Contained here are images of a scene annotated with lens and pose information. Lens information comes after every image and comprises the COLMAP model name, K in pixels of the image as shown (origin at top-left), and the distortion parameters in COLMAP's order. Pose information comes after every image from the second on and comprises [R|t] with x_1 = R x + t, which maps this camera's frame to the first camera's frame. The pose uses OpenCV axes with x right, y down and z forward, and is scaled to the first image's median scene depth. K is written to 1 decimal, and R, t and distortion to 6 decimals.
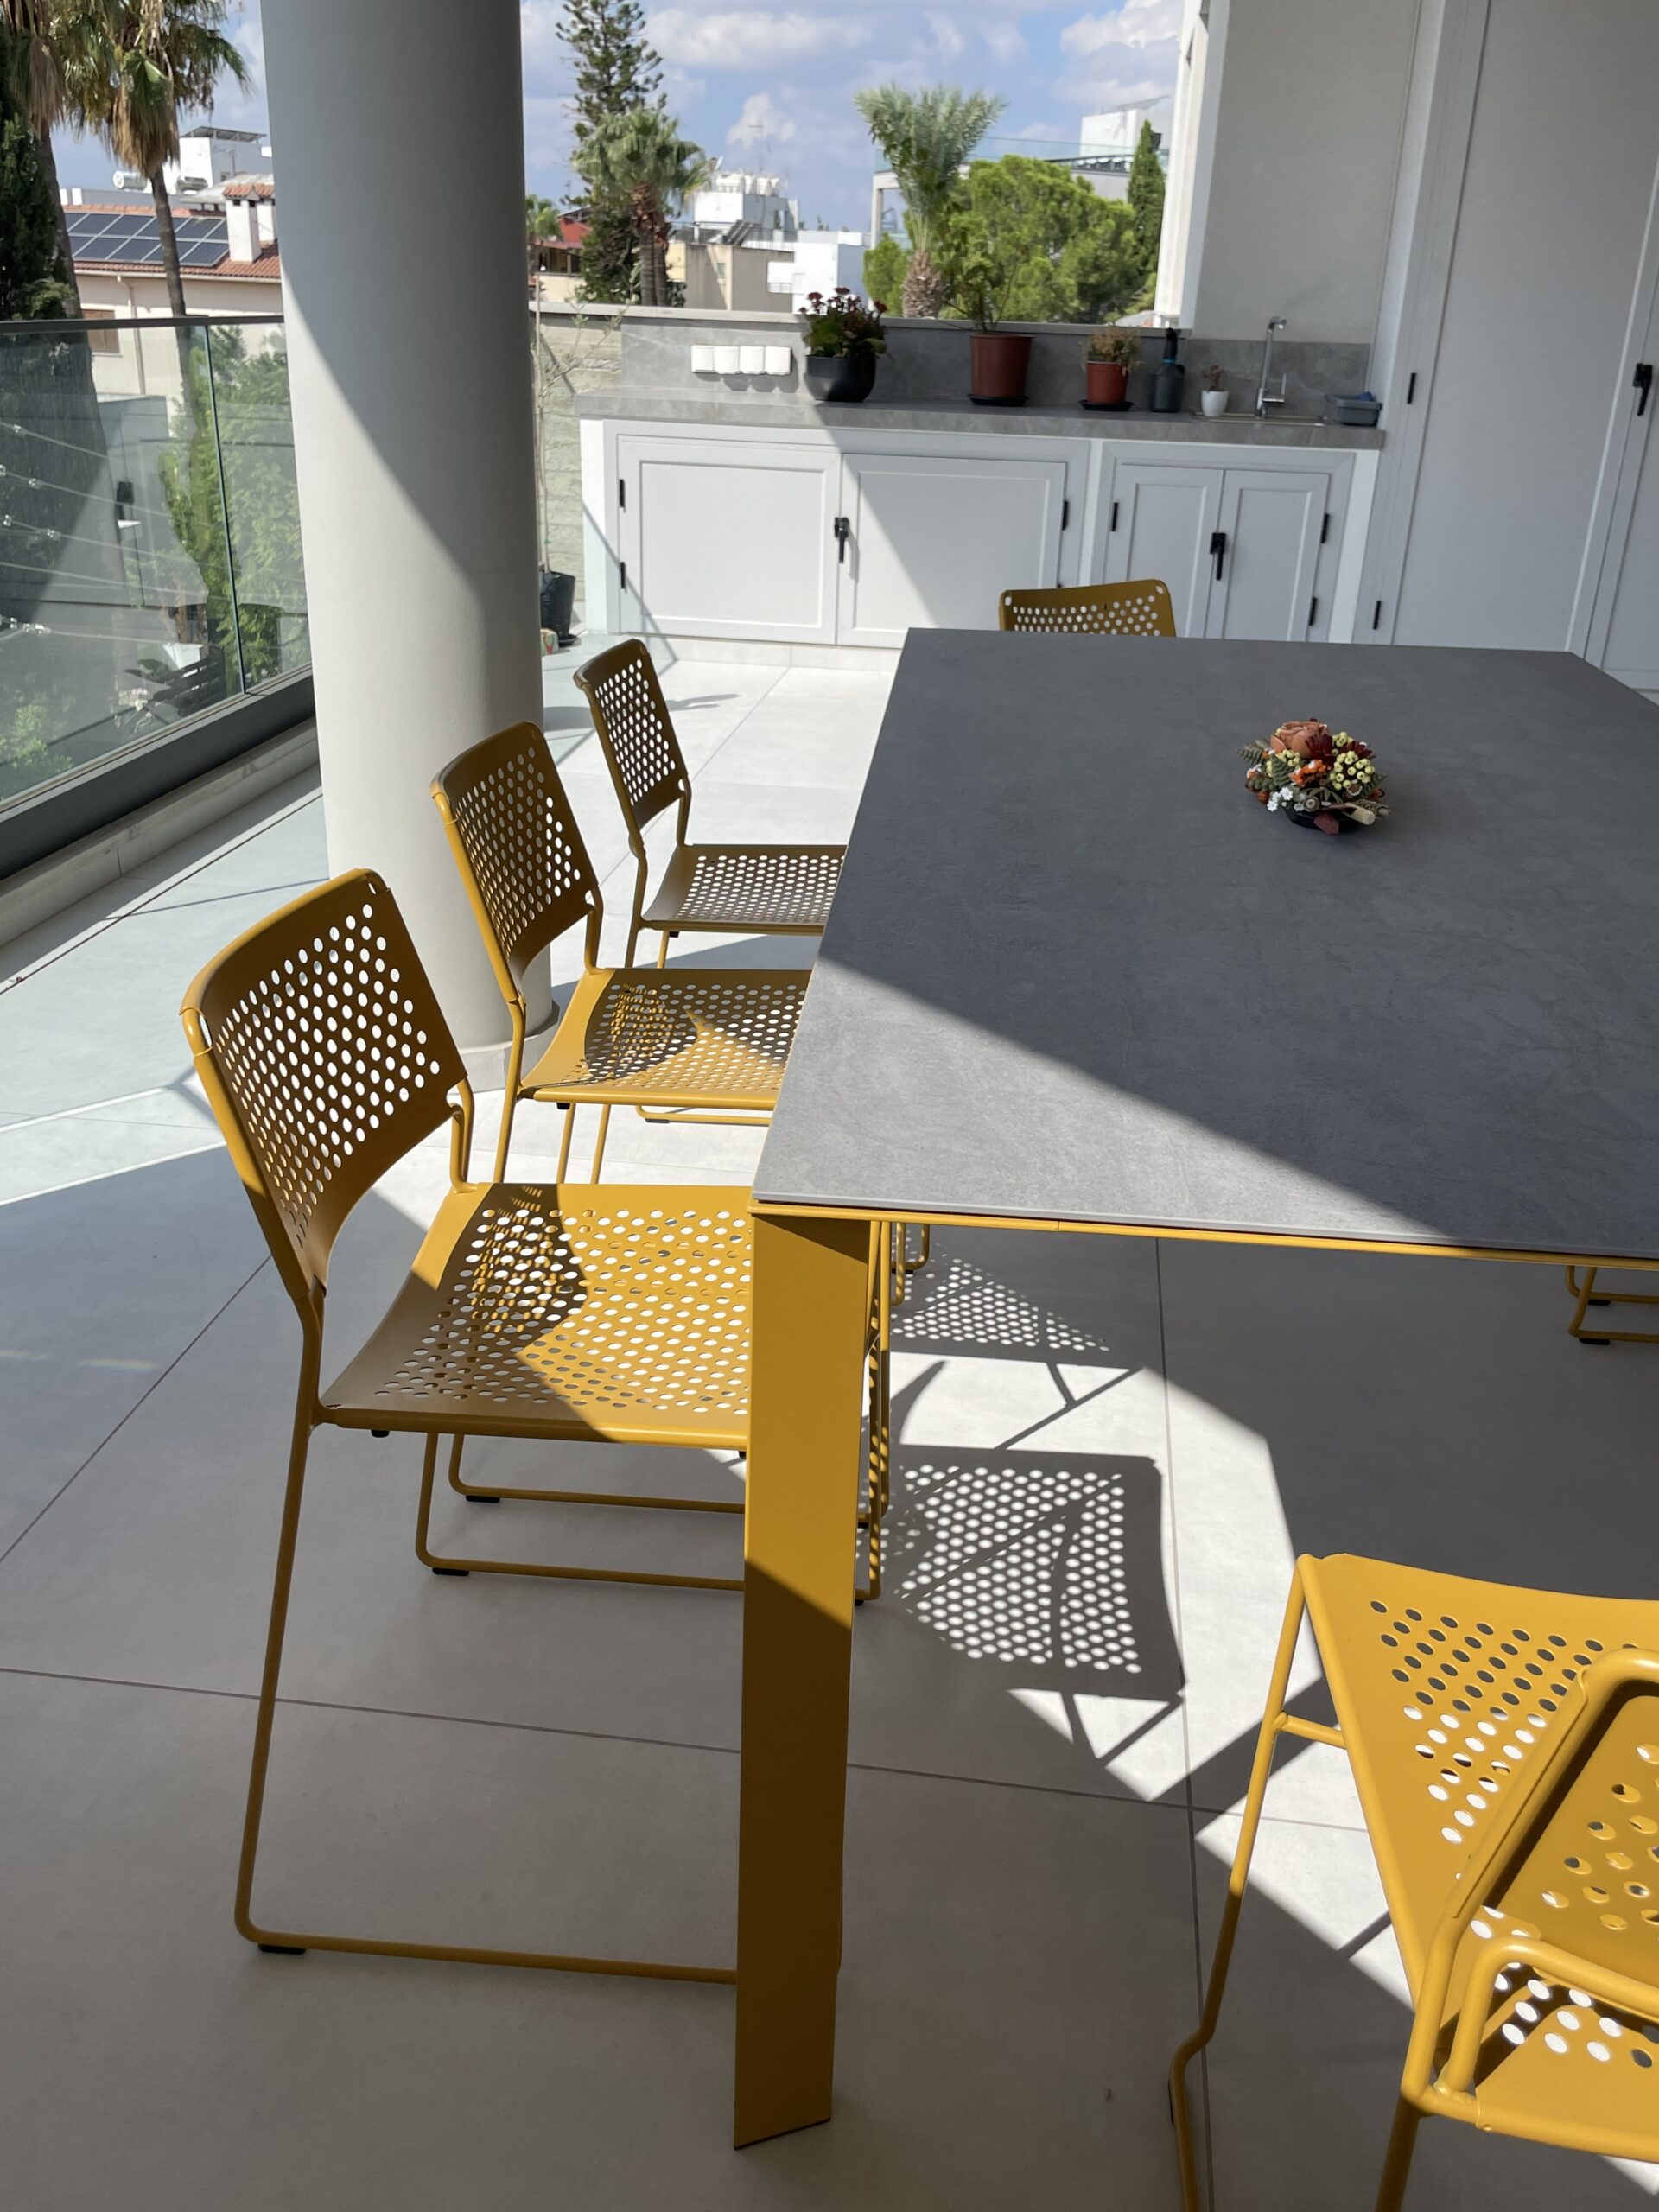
lens RADIAL K [[1873.9, 0, 837.4], [0, 1873.9, 1091.2], [0, 0, 1]] dist [0.096462, -0.136570]
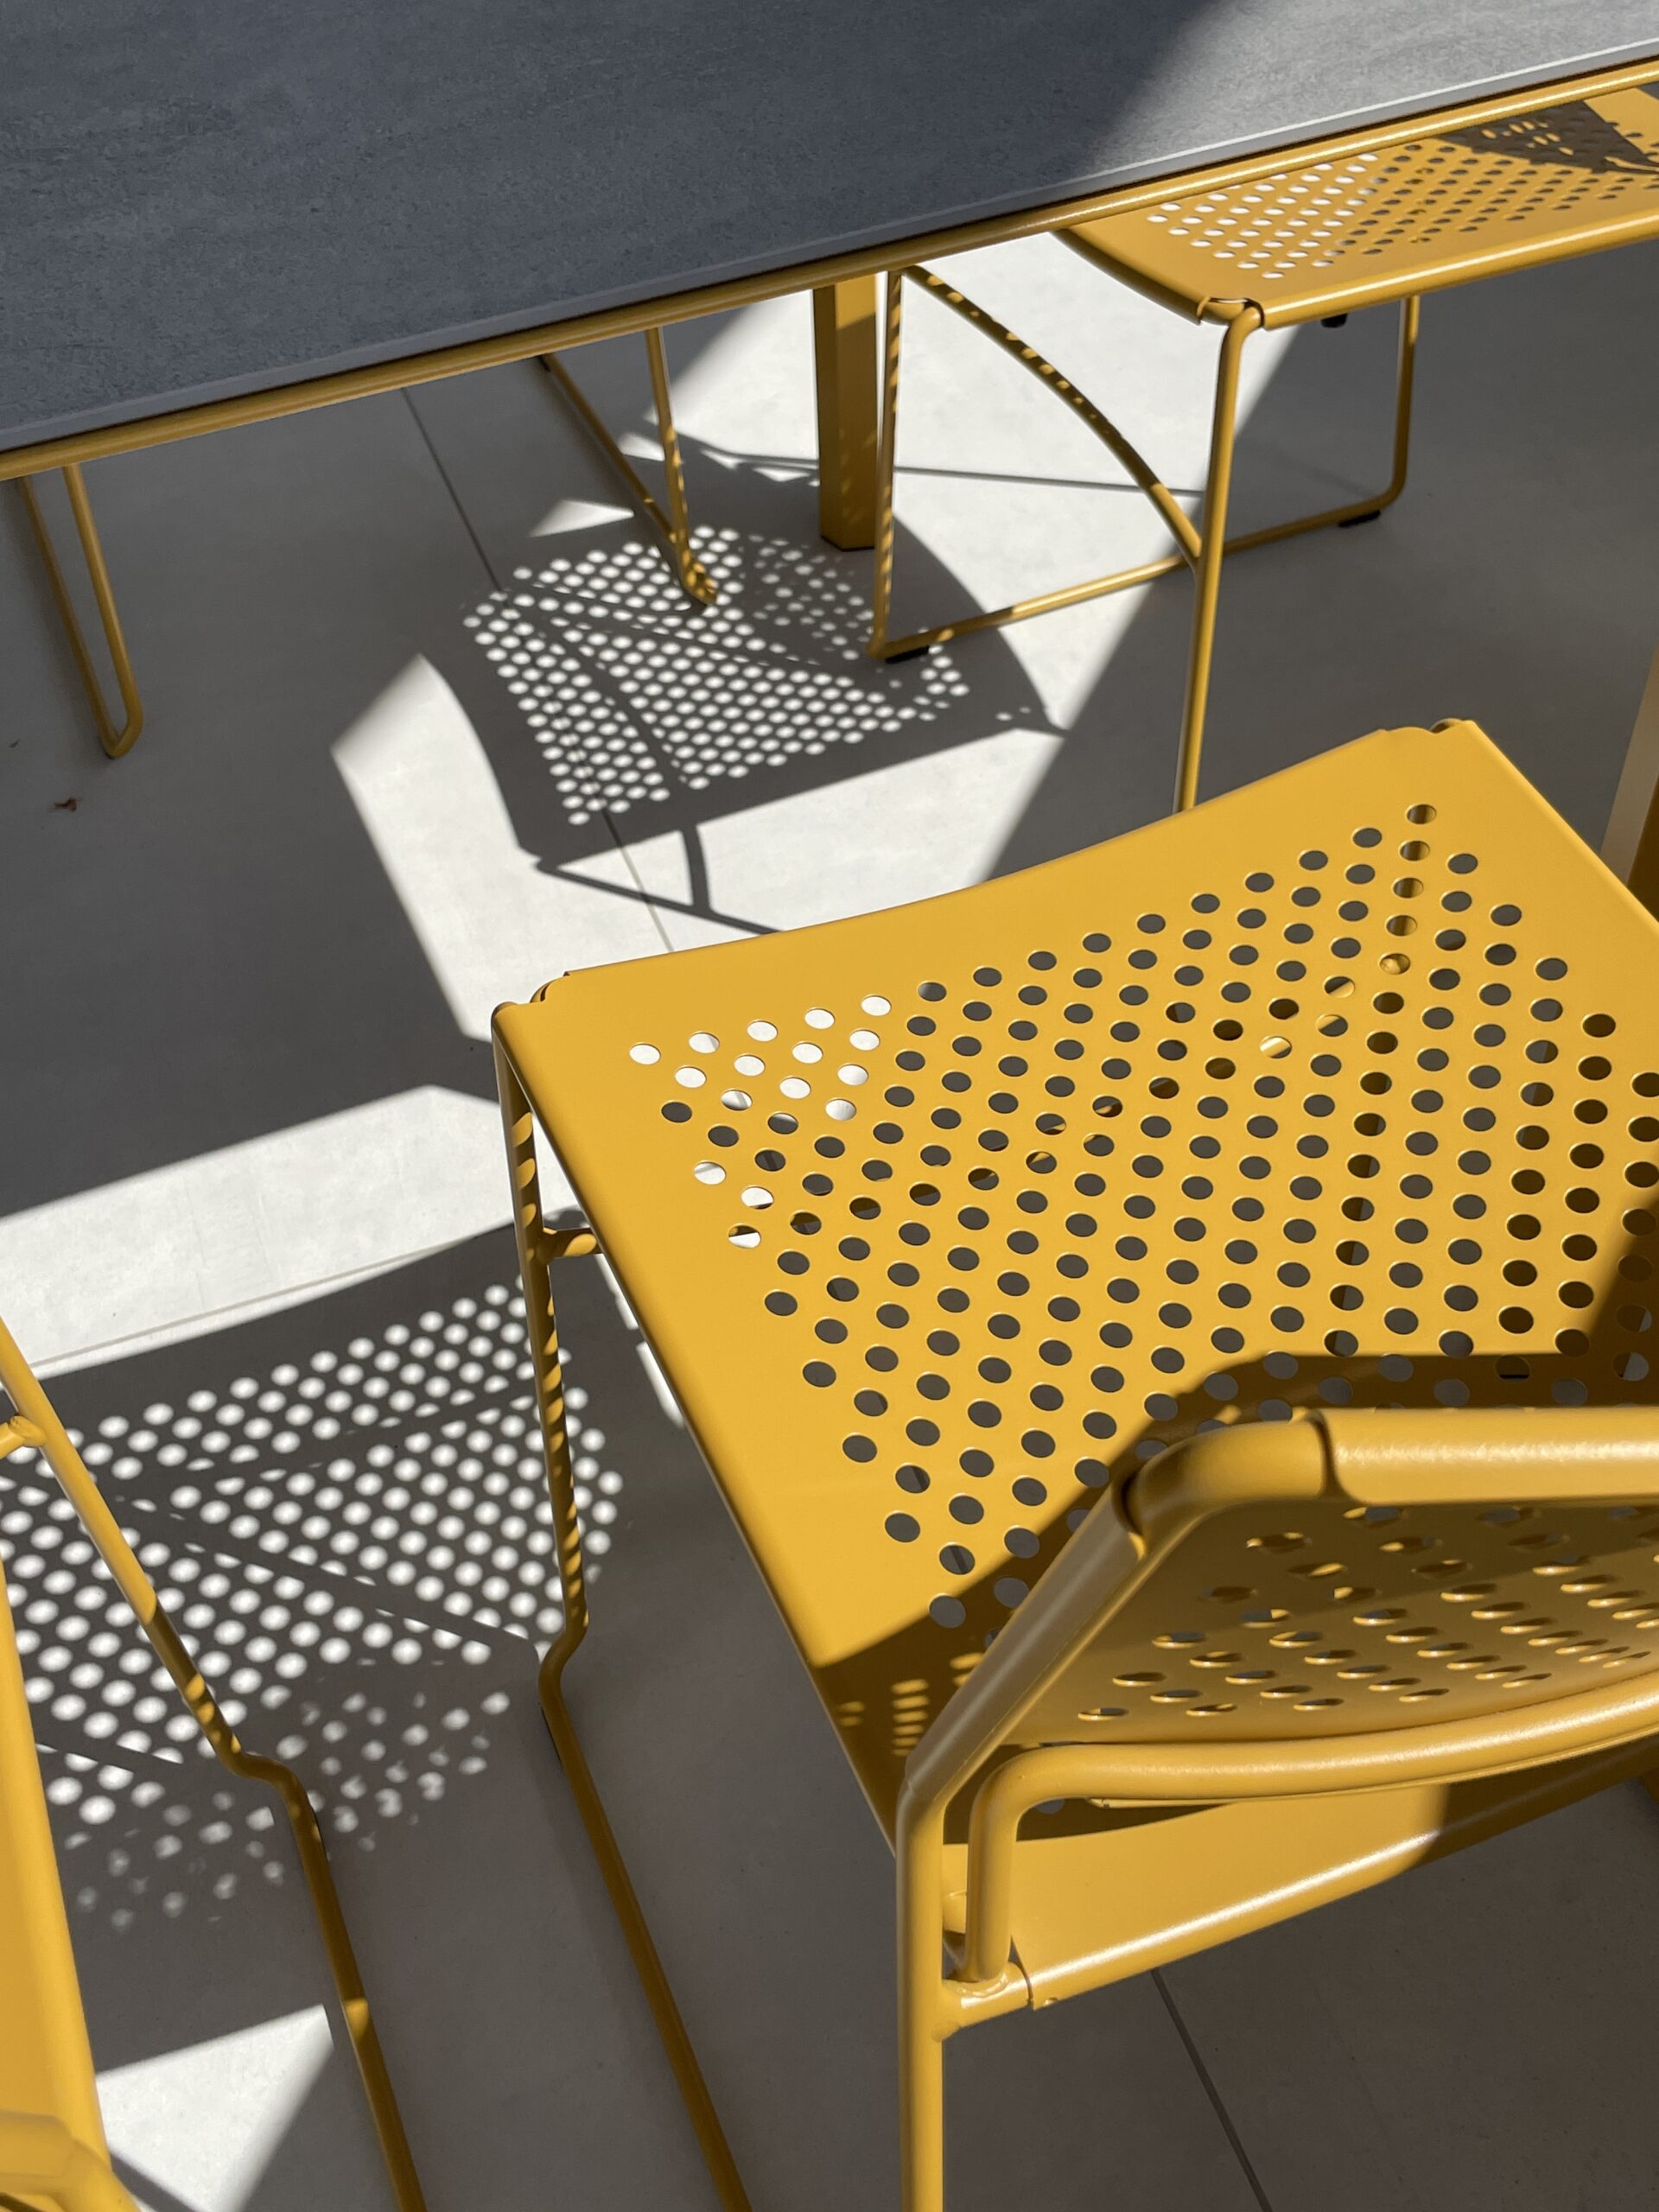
lens RADIAL K [[2313.0, 0, 833.7], [0, 2313.0, 1105.5], [0, 0, 1]] dist [0.074642, 0.000000]
pose [[-0.468303, -0.649486, 0.599050, -0.084097], [0.364628, 0.475507, 0.800587, -0.079273], [-0.804822, 0.593348, 0.014140, 0.247947]]
